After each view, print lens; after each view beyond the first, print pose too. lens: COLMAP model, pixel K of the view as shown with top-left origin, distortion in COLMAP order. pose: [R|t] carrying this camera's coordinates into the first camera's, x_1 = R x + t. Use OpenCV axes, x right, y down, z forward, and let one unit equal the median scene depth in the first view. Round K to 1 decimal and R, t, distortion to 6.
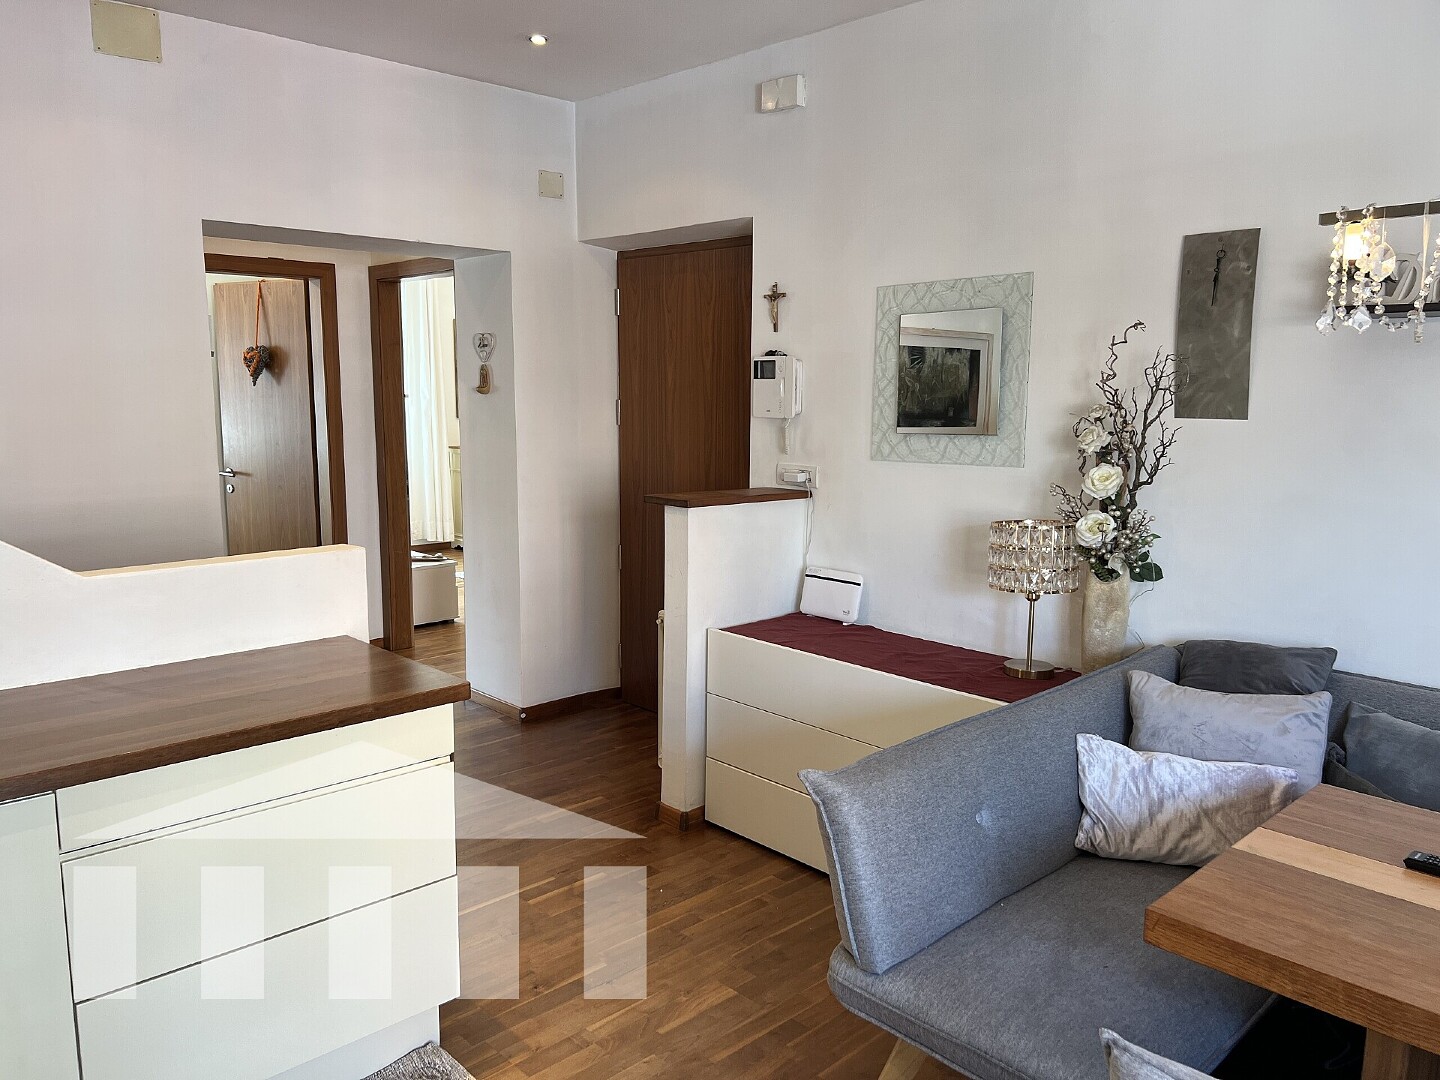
lens RADIAL K [[1094.5, 0, 725.8], [0, 1094.5, 549.2], [0, 0, 1]] dist [0.034159, -0.030174]
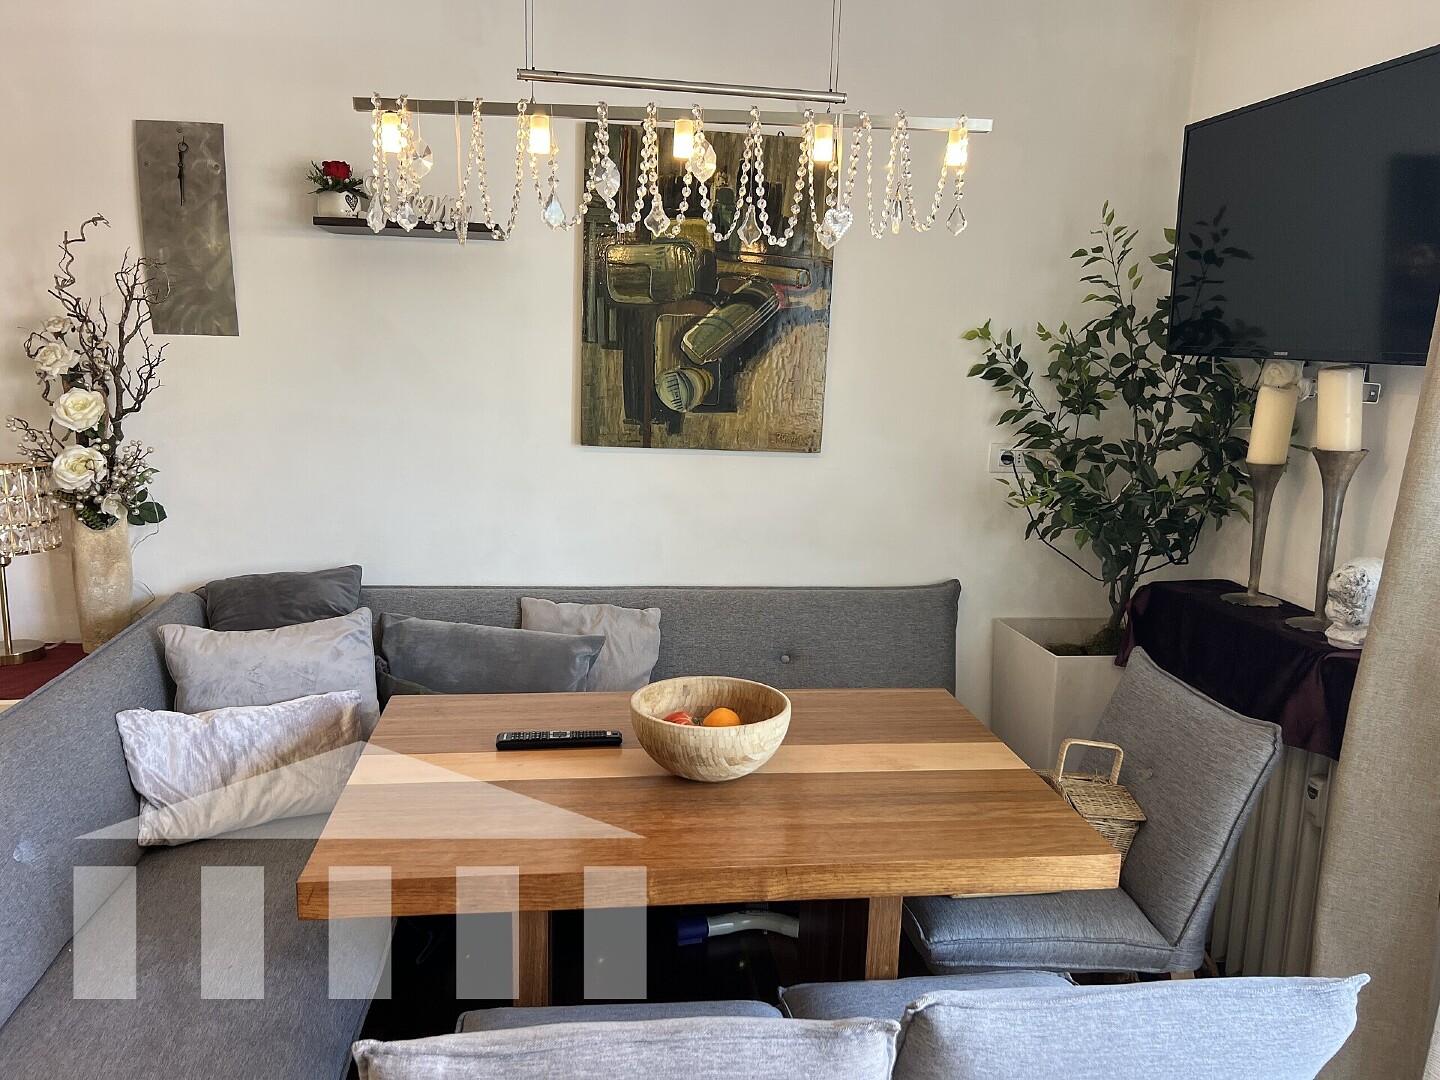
lens RADIAL K [[1094.5, 0, 726.6], [0, 1094.5, 548.5], [0, 0, 1]] dist [0.034159, -0.030174]
pose [[0.597948, -0.142553, 0.788757, -0.037105], [0.100960, 0.989615, 0.102318, 0.006019], [-0.795151, 0.018452, 0.606130, 0.115435]]
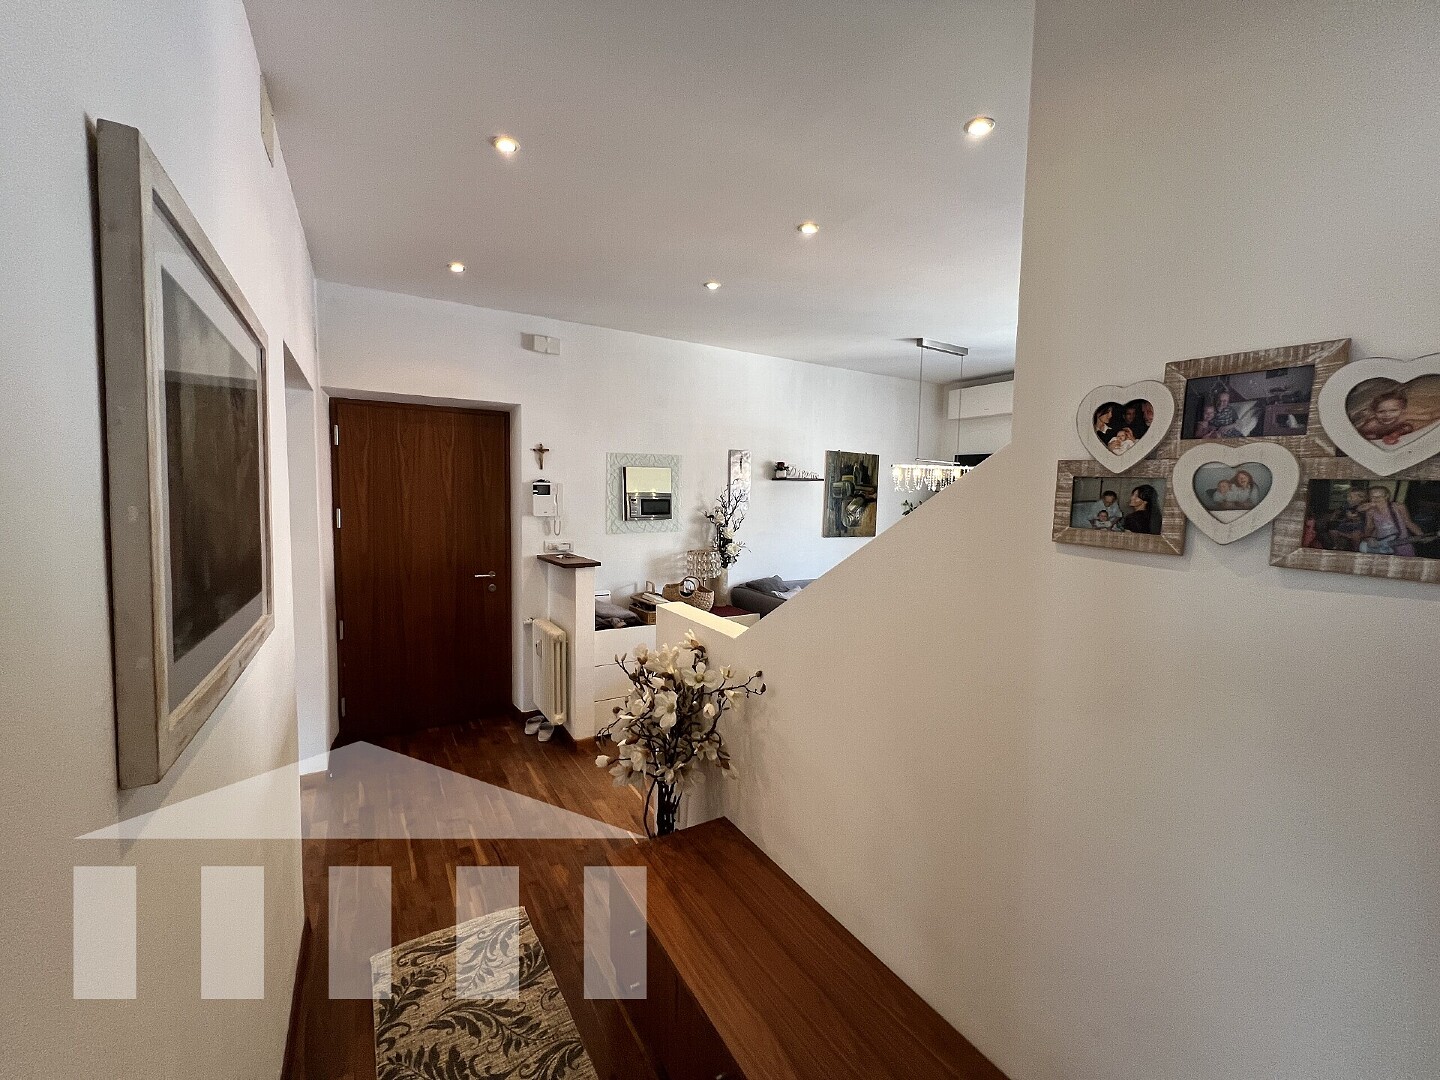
lens RADIAL K [[581.2, 0, 724.9], [0, 581.2, 528.0], [0, 0, 1]] dist [-0.001269, -0.000181]
pose [[0.212633, -0.064596, 0.974995, -1.174654], [0.131949, 0.990571, 0.036851, -0.137042], [-0.968182, 0.120813, 0.219152, 0.710239]]
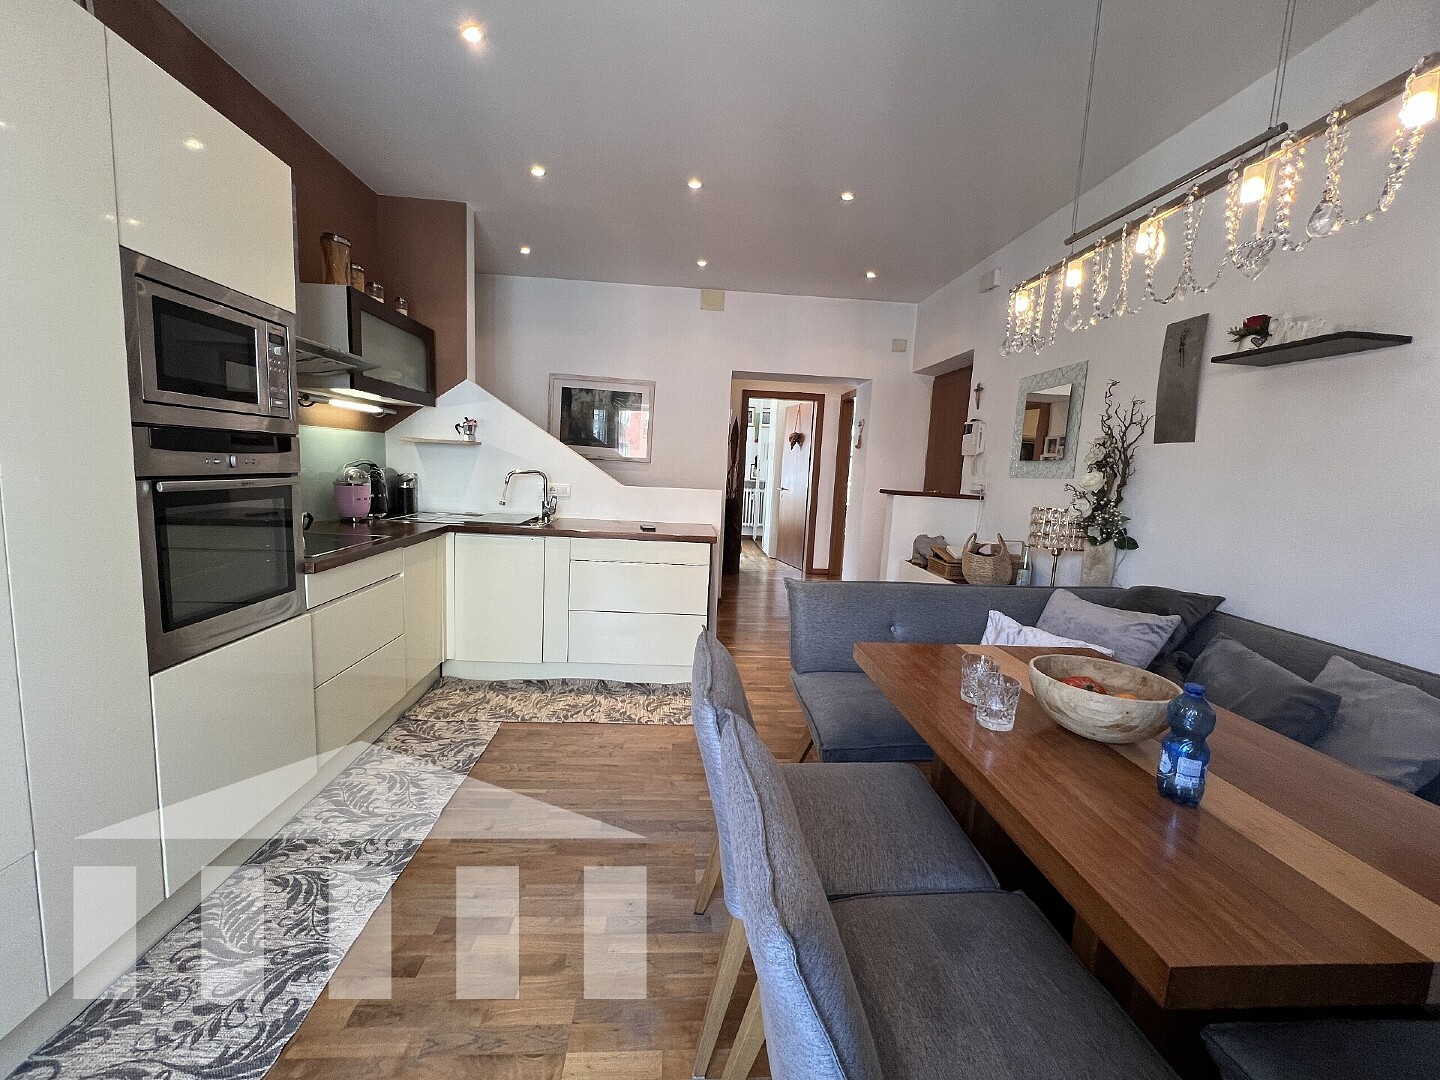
lens RADIAL K [[581.2, 0, 719.8], [0, 581.2, 533.9], [0, 0, 1]] dist [-0.001269, -0.000181]
pose [[0.763188, 0.104551, -0.637662, 0.500391], [-0.136832, 0.990593, -0.001351, 0.094512], [0.631522, 0.088284, 0.770315, 0.005048]]
